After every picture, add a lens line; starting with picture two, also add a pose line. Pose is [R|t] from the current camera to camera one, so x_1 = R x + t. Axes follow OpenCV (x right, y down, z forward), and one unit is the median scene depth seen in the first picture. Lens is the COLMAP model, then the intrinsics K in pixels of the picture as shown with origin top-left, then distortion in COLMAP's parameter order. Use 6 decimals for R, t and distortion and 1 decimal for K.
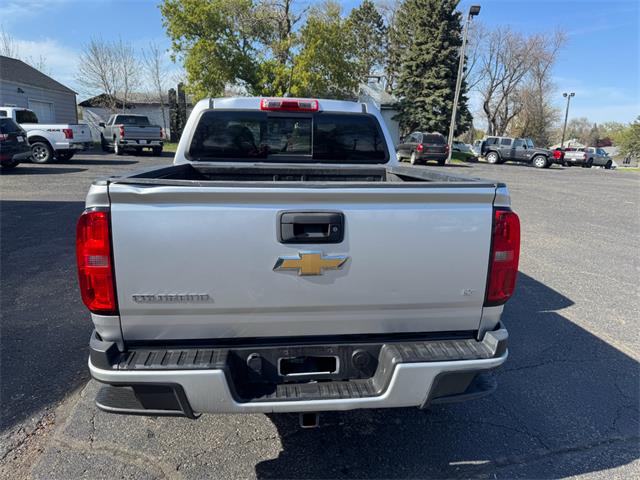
lens RADIAL K [[470.9, 0, 317.0], [0, 470.9, 238.1], [0, 0, 1]] dist [0.018198, -0.019849]
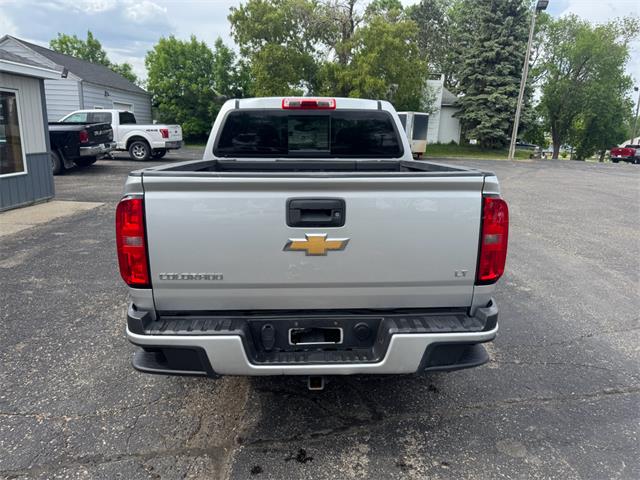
lens RADIAL K [[470.9, 0, 322.7], [0, 470.9, 242.2], [0, 0, 1]] dist [0.018198, -0.019849]
pose [[0.998276, 0.003701, -0.058578, 0.063434], [-0.003144, 0.999949, 0.009602, 0.035893], [0.058610, -0.009402, 0.998237, -0.122638]]
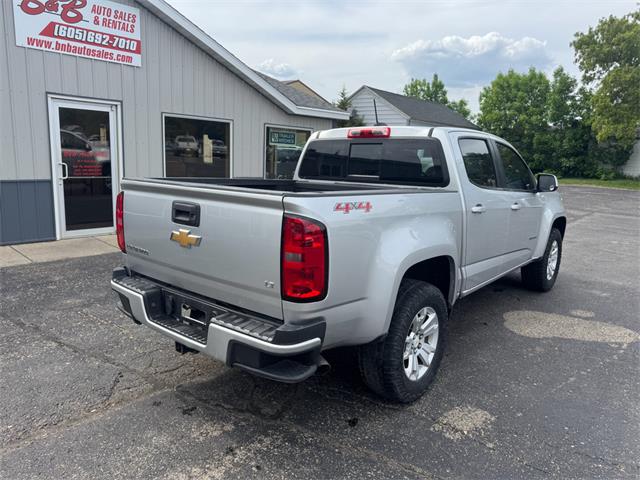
lens RADIAL K [[470.9, 0, 315.4], [0, 470.9, 237.0], [0, 0, 1]] dist [0.018198, -0.019849]
pose [[0.687692, 0.124016, -0.715332, 1.227363], [-0.175389, 0.984497, 0.002068, -0.022492], [0.704499, 0.124039, 0.698781, 0.240966]]
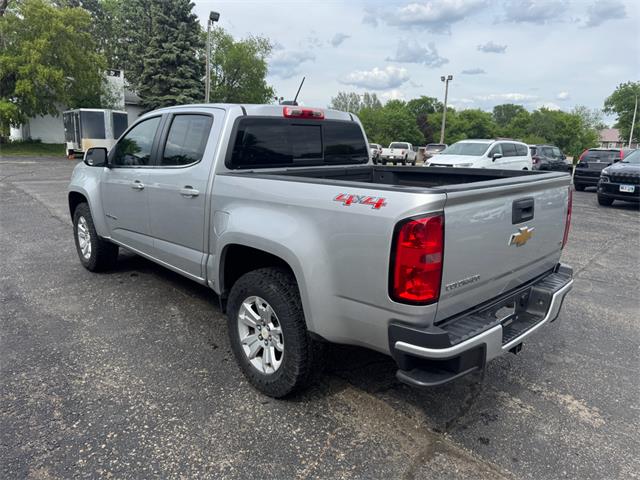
lens RADIAL K [[470.9, 0, 325.1], [0, 470.9, 235.6], [0, 0, 1]] dist [0.018198, -0.019849]
pose [[0.776746, -0.134860, 0.615206, -1.259810], [0.133145, 0.989890, 0.048889, -0.088625], [-0.615579, 0.043937, 0.786849, 0.227662]]
